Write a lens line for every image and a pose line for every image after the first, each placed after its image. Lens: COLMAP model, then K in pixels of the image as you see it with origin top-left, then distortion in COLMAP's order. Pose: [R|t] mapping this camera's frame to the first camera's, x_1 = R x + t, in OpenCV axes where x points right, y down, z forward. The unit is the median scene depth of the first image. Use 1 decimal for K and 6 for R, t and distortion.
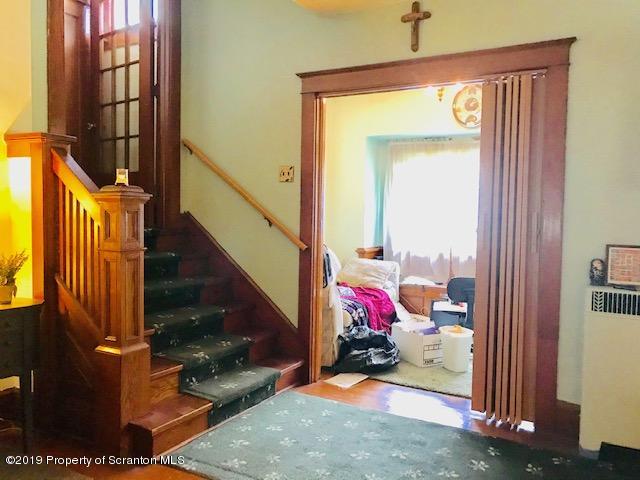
lens RADIAL K [[520.1, 0, 320.0], [0, 520.1, 240.0], [0, 0, 1]] dist [-0.004140, -0.006505]
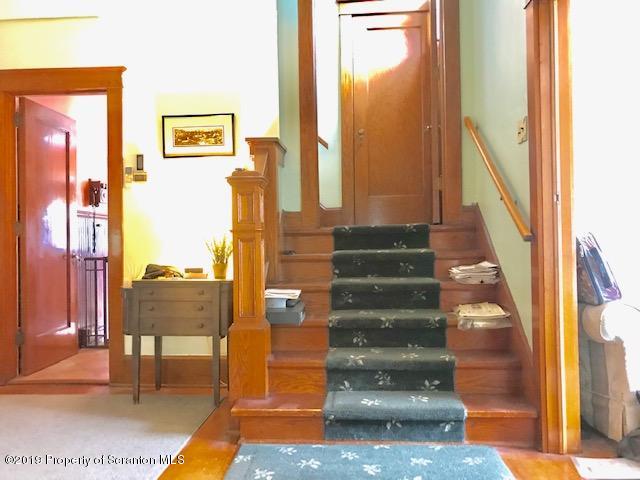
lens RADIAL K [[532.0, 0, 320.0], [0, 532.0, 240.0], [0, 0, 1]] dist [0.006262, 0.008599]
pose [[0.447898, -0.030692, -0.893558, 0.542624], [-0.032278, 0.998204, -0.050466, 0.076043], [0.893502, 0.051446, 0.446103, 0.559233]]
